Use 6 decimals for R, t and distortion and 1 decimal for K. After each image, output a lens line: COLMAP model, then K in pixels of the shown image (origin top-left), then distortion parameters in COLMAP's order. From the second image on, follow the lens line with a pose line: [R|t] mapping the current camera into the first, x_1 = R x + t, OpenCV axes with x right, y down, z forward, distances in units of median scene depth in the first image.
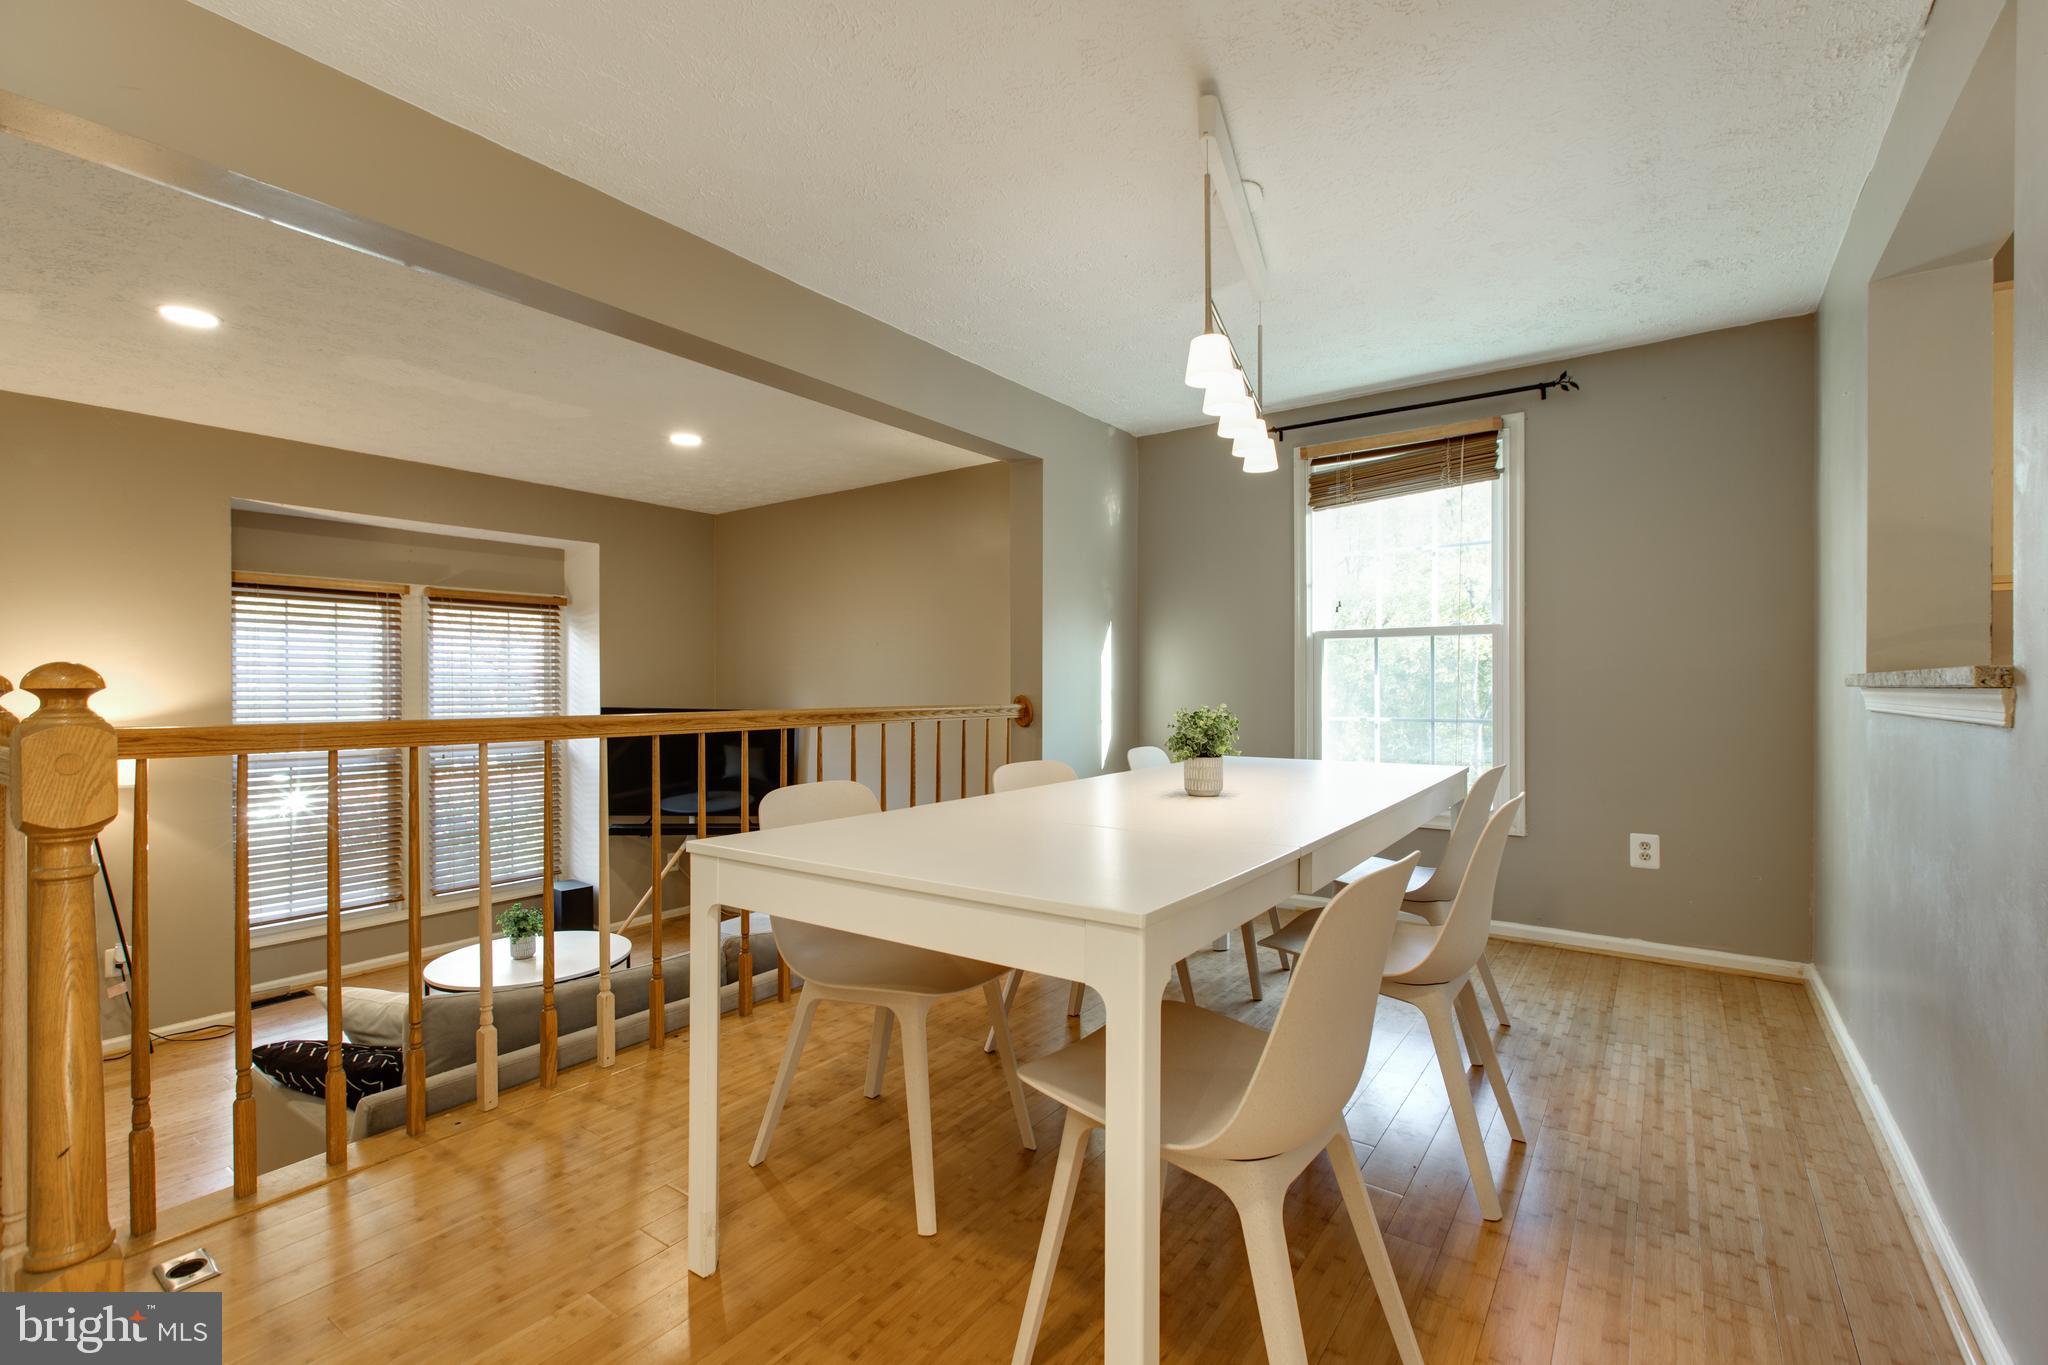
lens RADIAL K [[915.4, 0, 1037.1], [0, 915.4, 682.8], [0, 0, 1]] dist [0.003513, -0.000445]
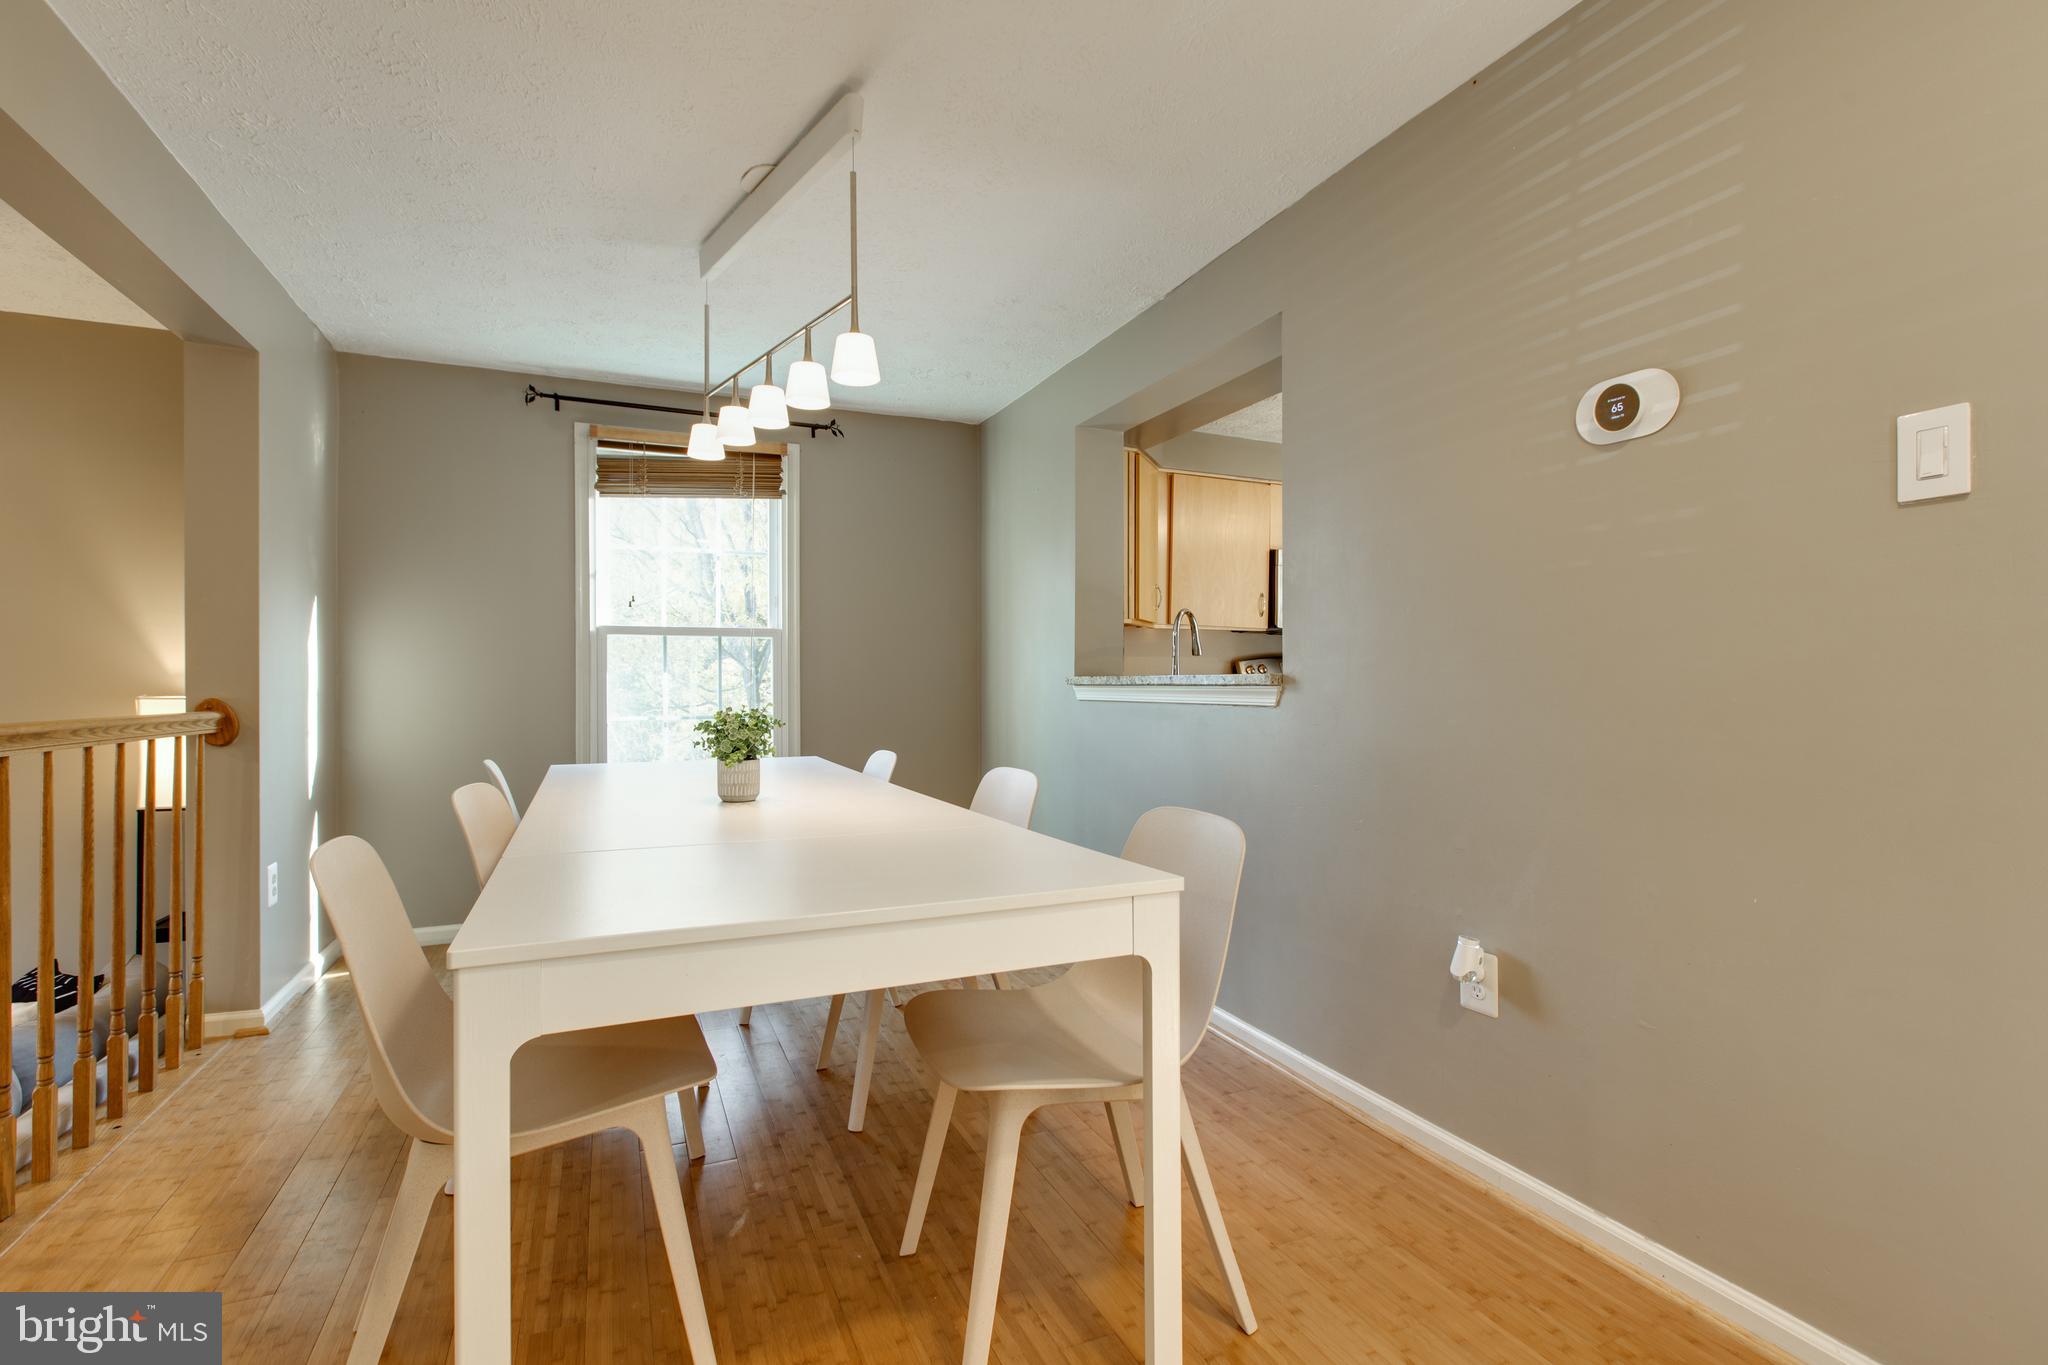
lens RADIAL K [[915.4, 0, 1030.3], [0, 915.4, 680.7], [0, 0, 1]] dist [0.003513, -0.000445]
pose [[0.518706, 0.003455, 0.854945, -0.275836], [-0.003046, 0.999993, -0.002193, 0.000335], [-0.854947, -0.001466, 0.518713, 0.152199]]
